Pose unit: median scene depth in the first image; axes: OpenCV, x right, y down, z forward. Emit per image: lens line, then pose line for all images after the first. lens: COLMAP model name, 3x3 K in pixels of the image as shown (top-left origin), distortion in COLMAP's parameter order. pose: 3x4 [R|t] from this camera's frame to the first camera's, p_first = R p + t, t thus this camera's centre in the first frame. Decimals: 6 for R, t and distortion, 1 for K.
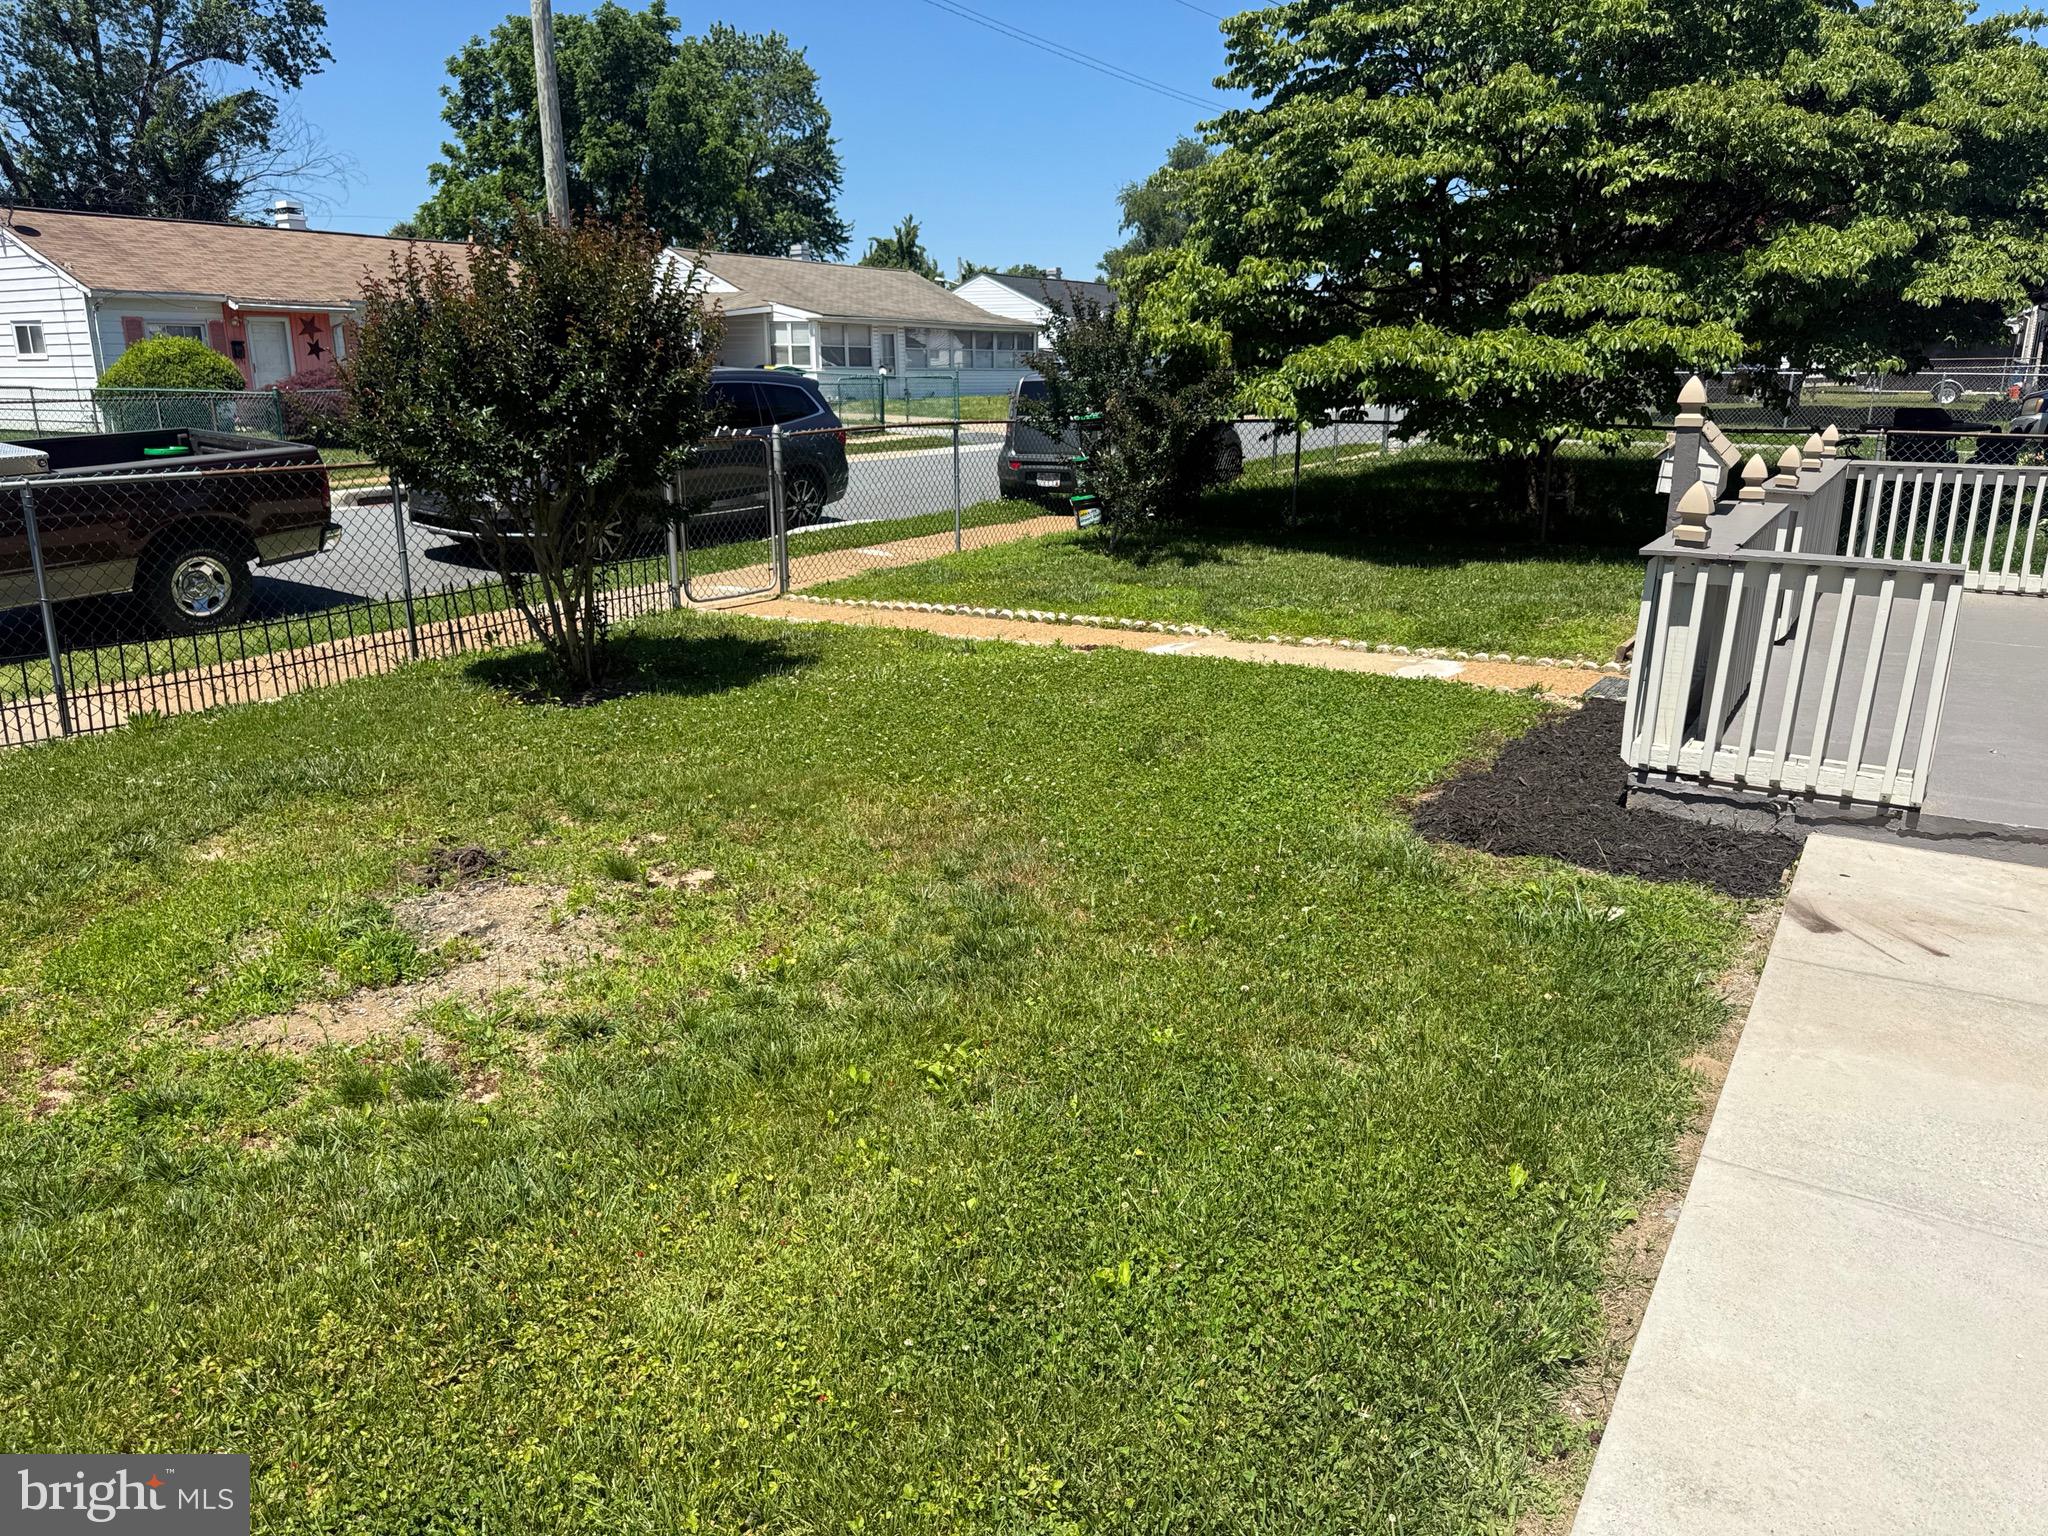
lens RADIAL K [[1468.3, 0, 1014.4], [0, 1468.3, 764.9], [0, 0, 1]] dist [0.011604, -0.005634]
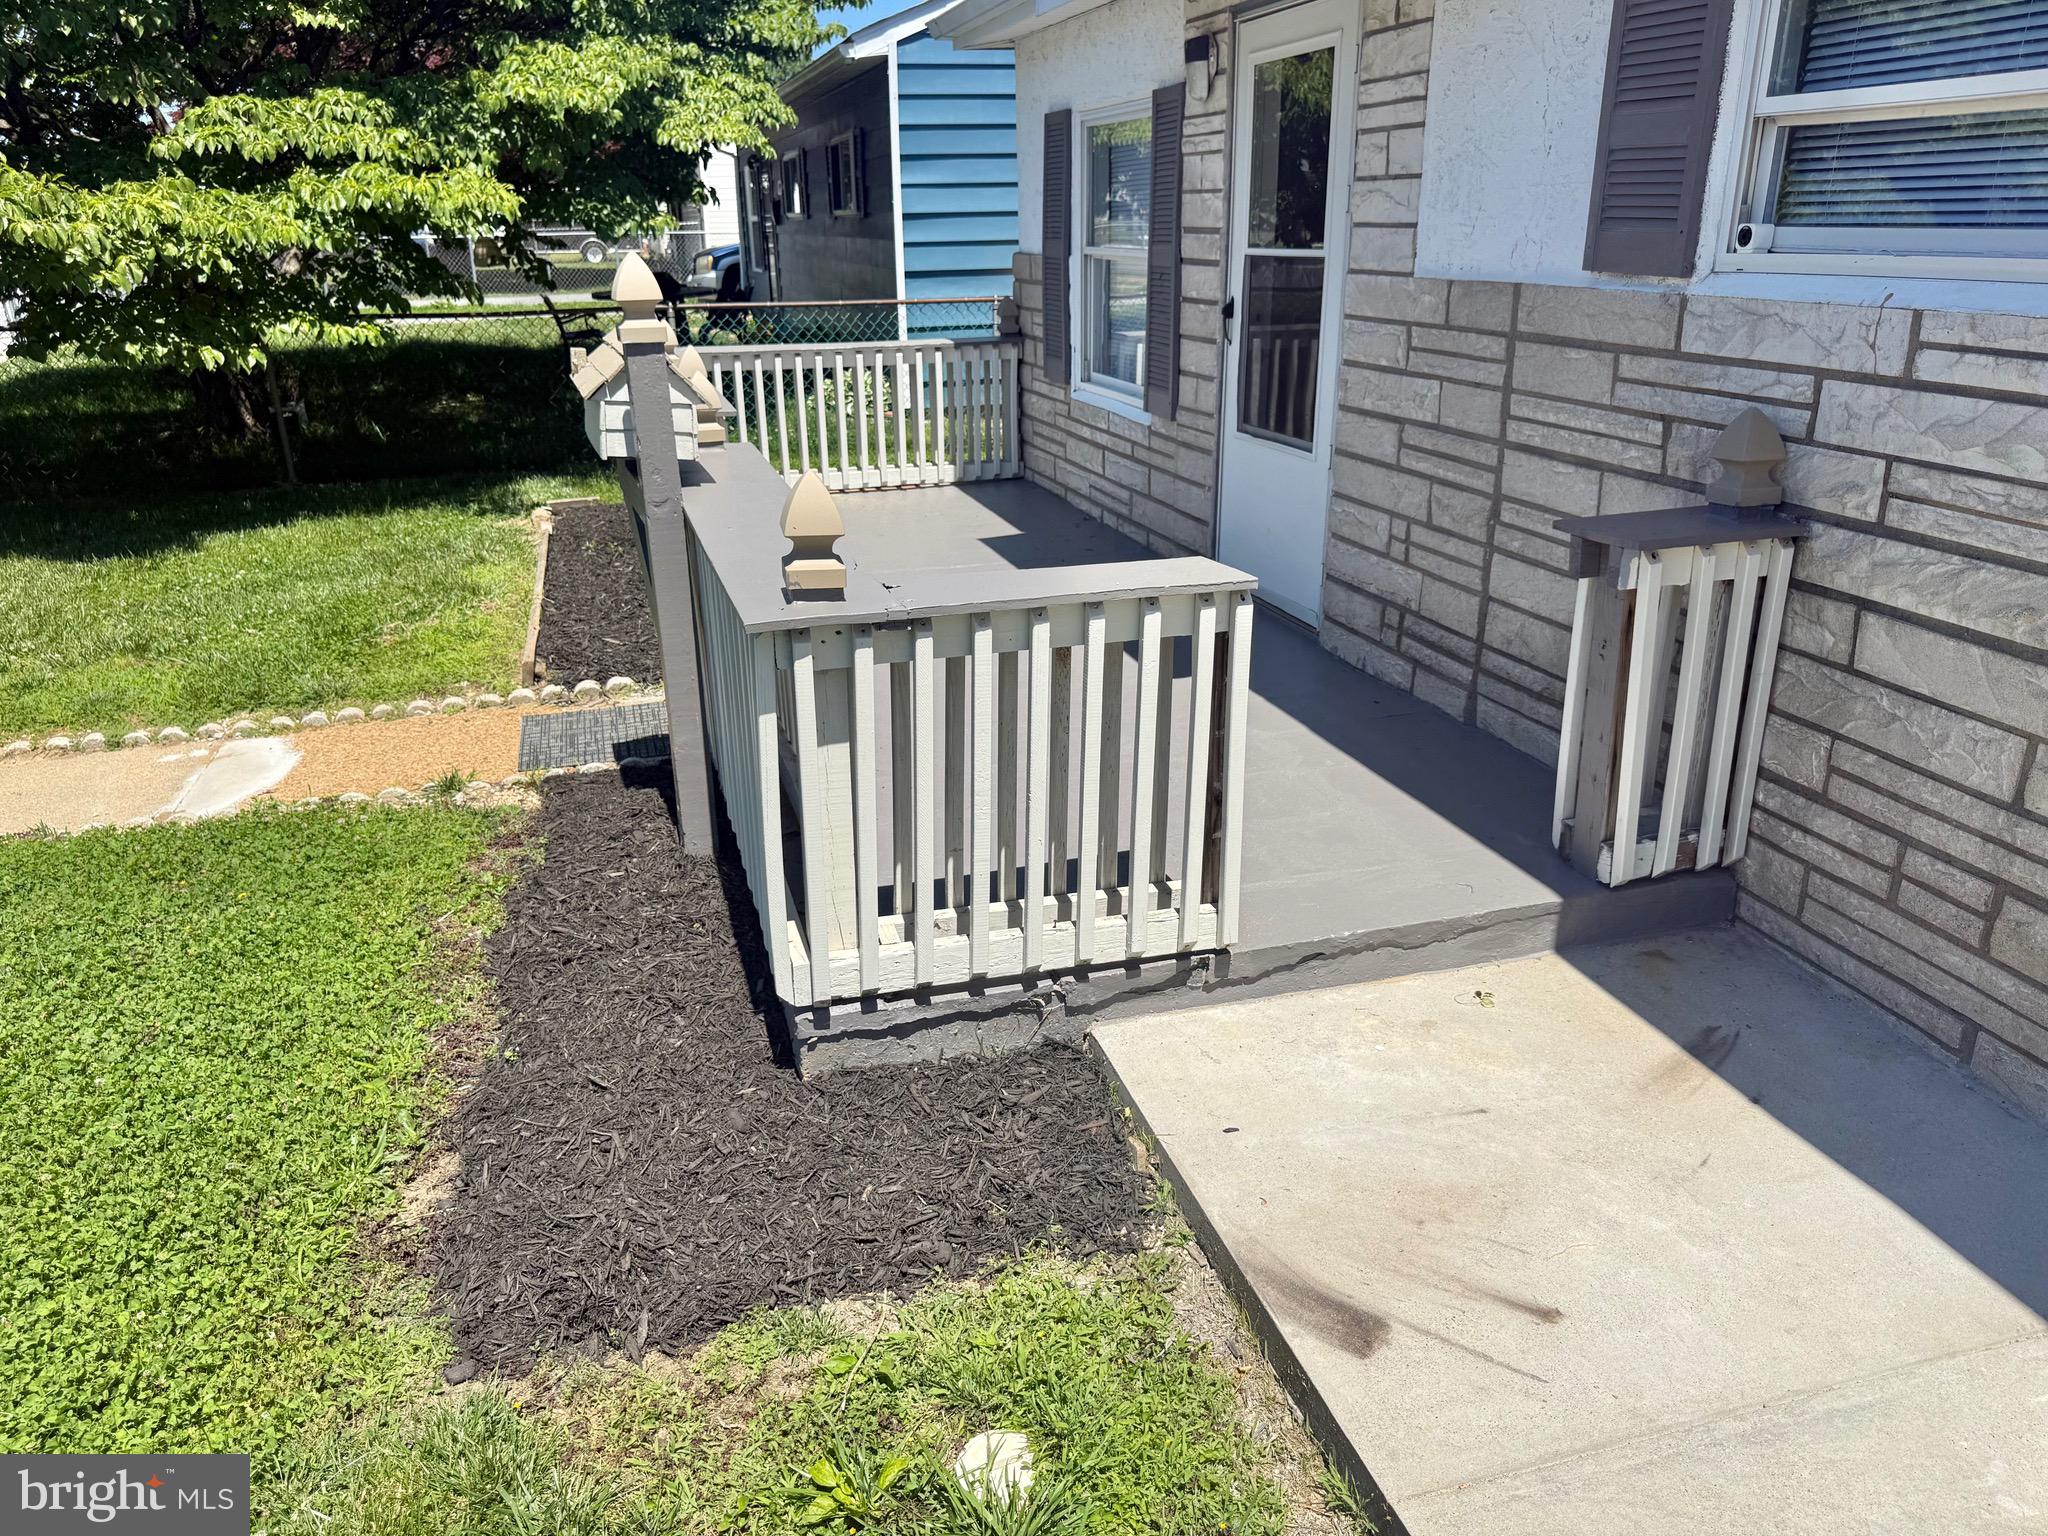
lens RADIAL K [[1468.3, 0, 1025.9], [0, 1468.3, 762.2], [0, 0, 1]] dist [0.011604, -0.005634]
pose [[0.663859, -0.276939, 0.694692, 0.064220], [0.216703, 0.960290, 0.175735, -0.081542], [-0.715774, 0.033878, 0.697510, 0.285775]]
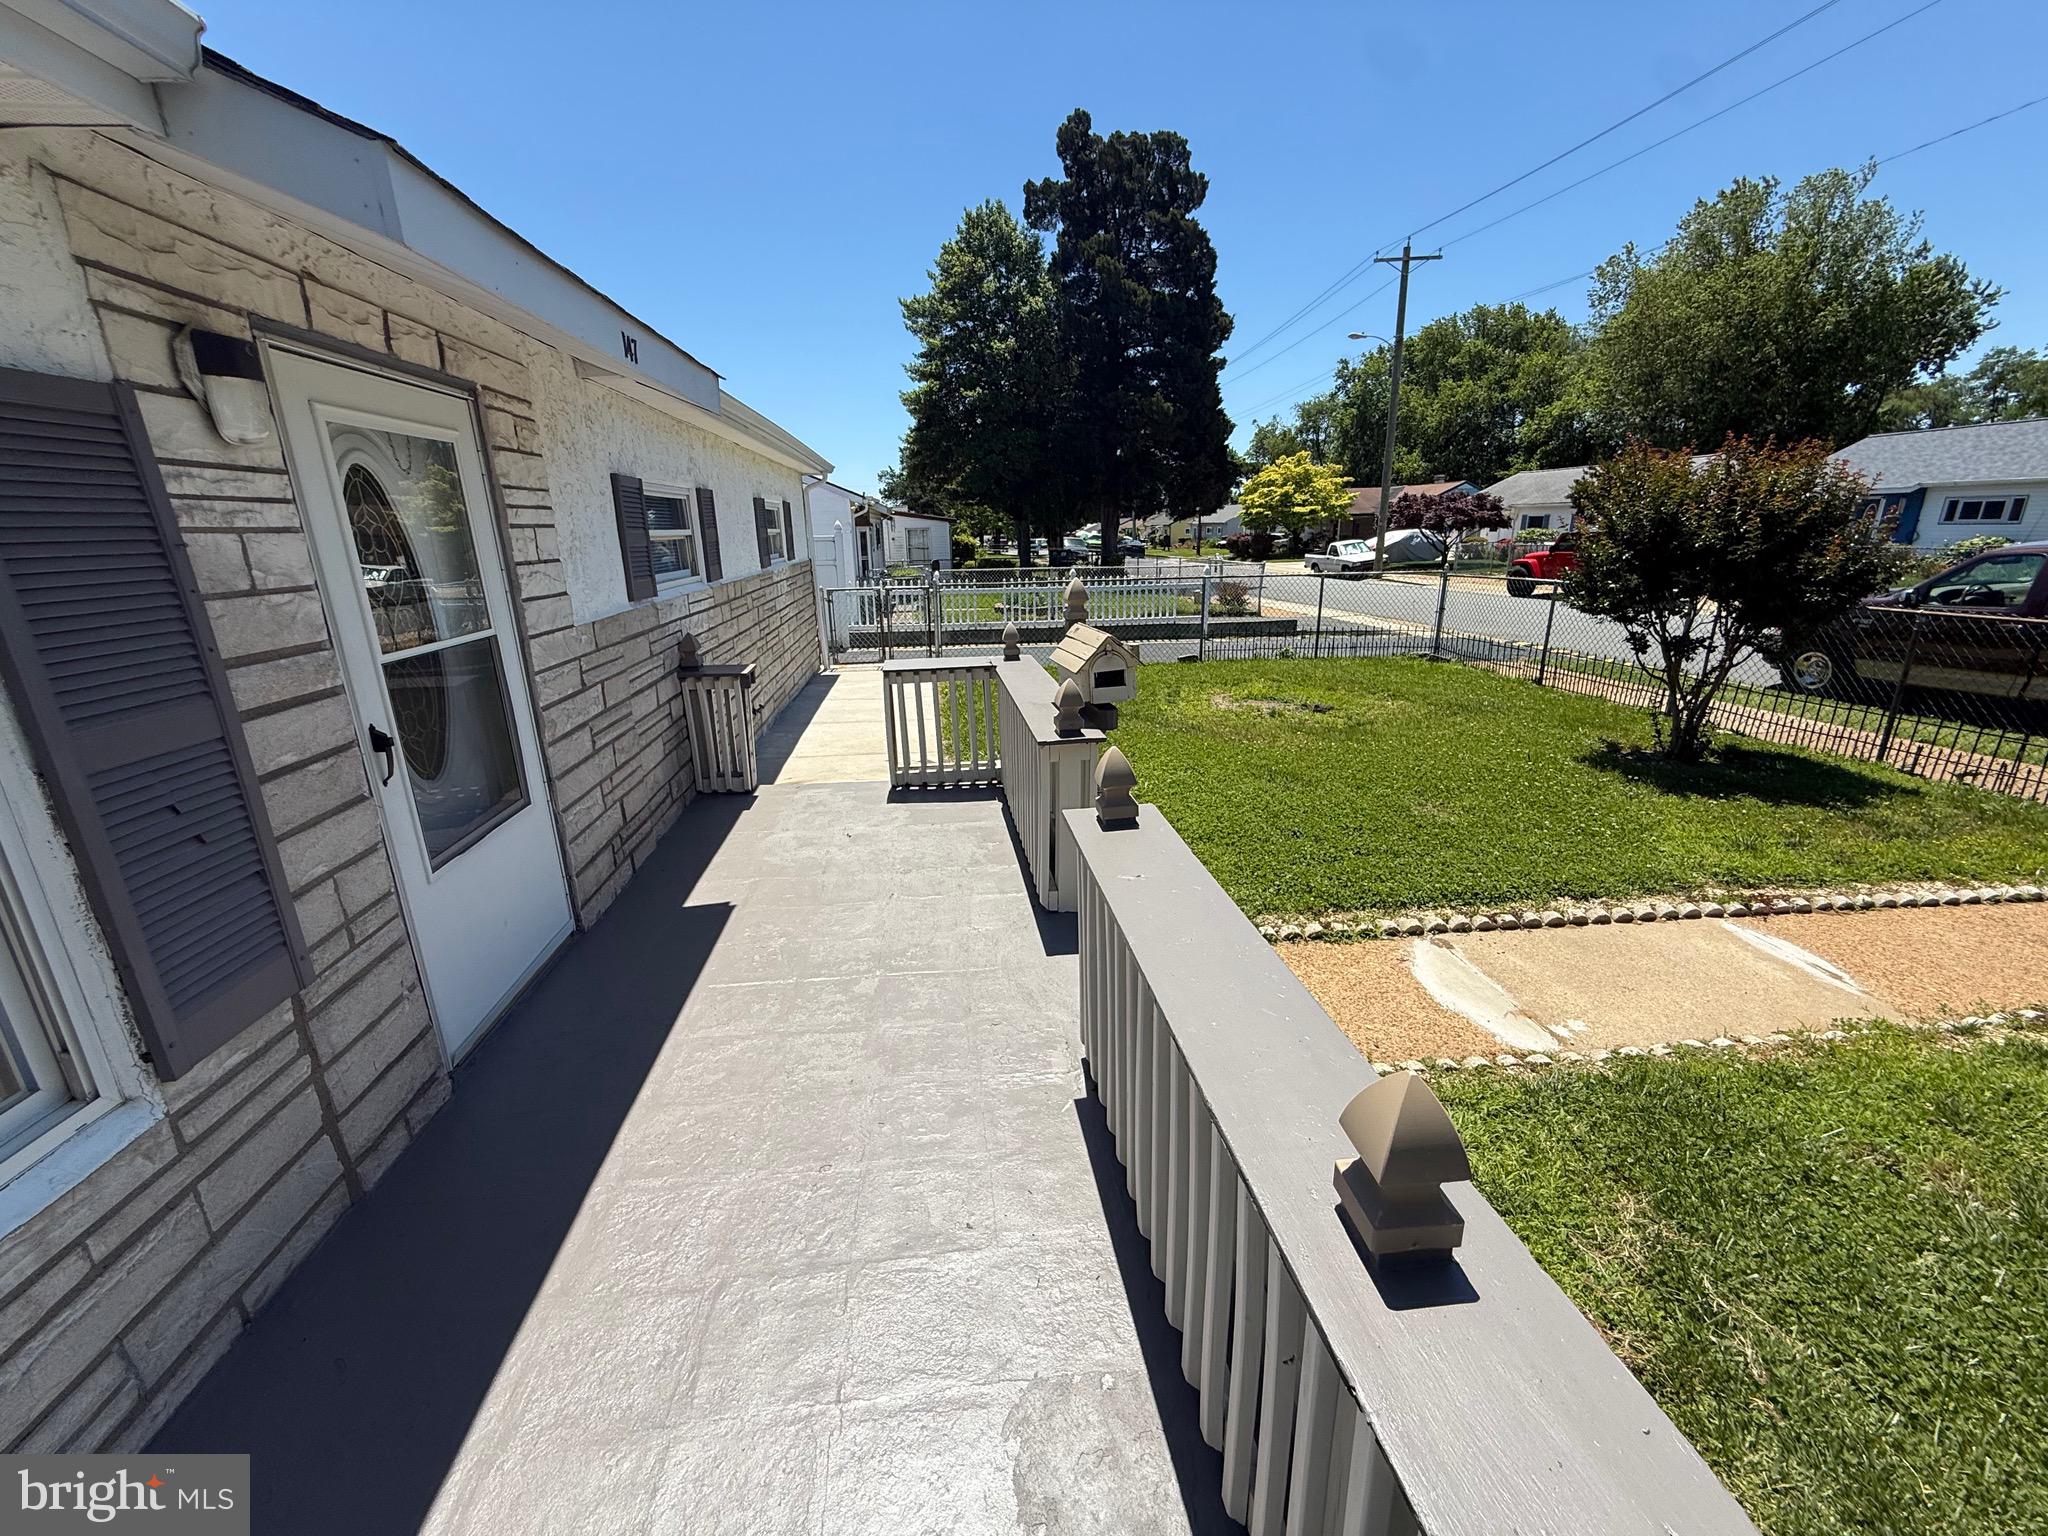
lens RADIAL K [[823.6, 0, 1011.6], [0, 823.6, 762.7], [0, 0, 1]] dist [0.002600, 0.000101]
pose [[-0.787556, 0.181921, -0.588779, 0.540953], [-0.143622, 0.874937, 0.462448, -0.253782], [0.599273, 0.448766, -0.662934, 0.862405]]
